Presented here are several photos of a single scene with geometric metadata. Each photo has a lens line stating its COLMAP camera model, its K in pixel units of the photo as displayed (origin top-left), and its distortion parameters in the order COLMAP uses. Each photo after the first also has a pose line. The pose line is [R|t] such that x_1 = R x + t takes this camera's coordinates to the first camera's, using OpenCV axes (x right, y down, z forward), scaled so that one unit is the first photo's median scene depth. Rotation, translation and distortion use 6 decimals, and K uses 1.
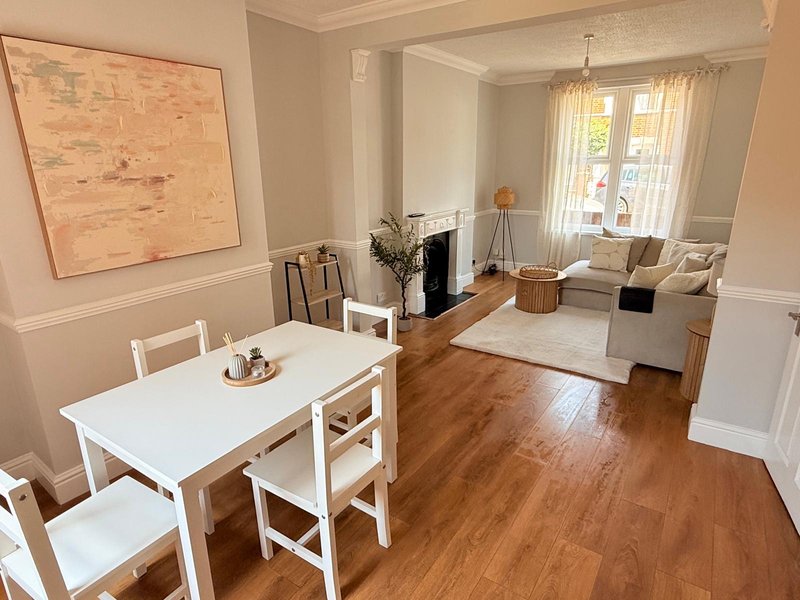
lens RADIAL K [[458.4, 0, 396.0], [0, 458.4, 299.4], [0, 0, 1]] dist [-0.001232, -0.000090]
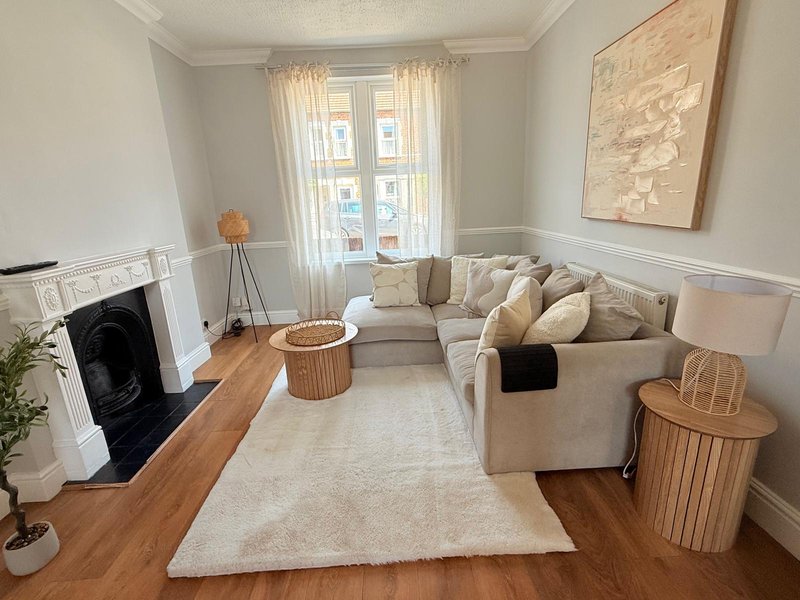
lens RADIAL K [[386.6, 0, 403.3], [0, 386.6, 299.1], [0, 0, 1]] dist [-0.003145, -0.000573]
pose [[0.799670, -0.174385, 0.574559, 0.098697], [0.208248, 0.978051, 0.007009, -0.073291], [-0.563170, 0.114045, 0.818433, 0.443520]]
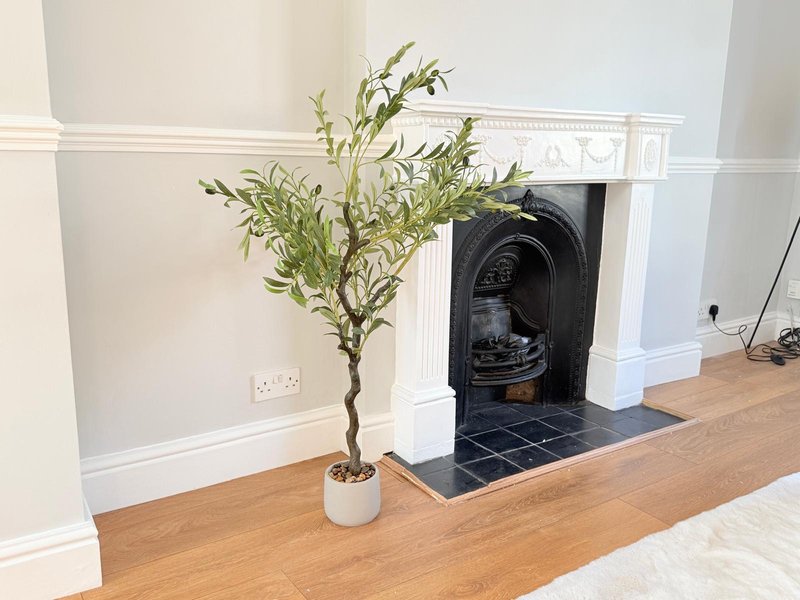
lens RADIAL K [[675.9, 0, 397.2], [0, 675.9, 305.1], [0, 0, 1]] dist [0.074125, -0.129343]
pose [[0.926984, 0.109375, -0.358801, 0.159616], [-0.140956, 0.988010, -0.062988, -0.030312], [0.347610, 0.108964, 0.931286, 0.556159]]
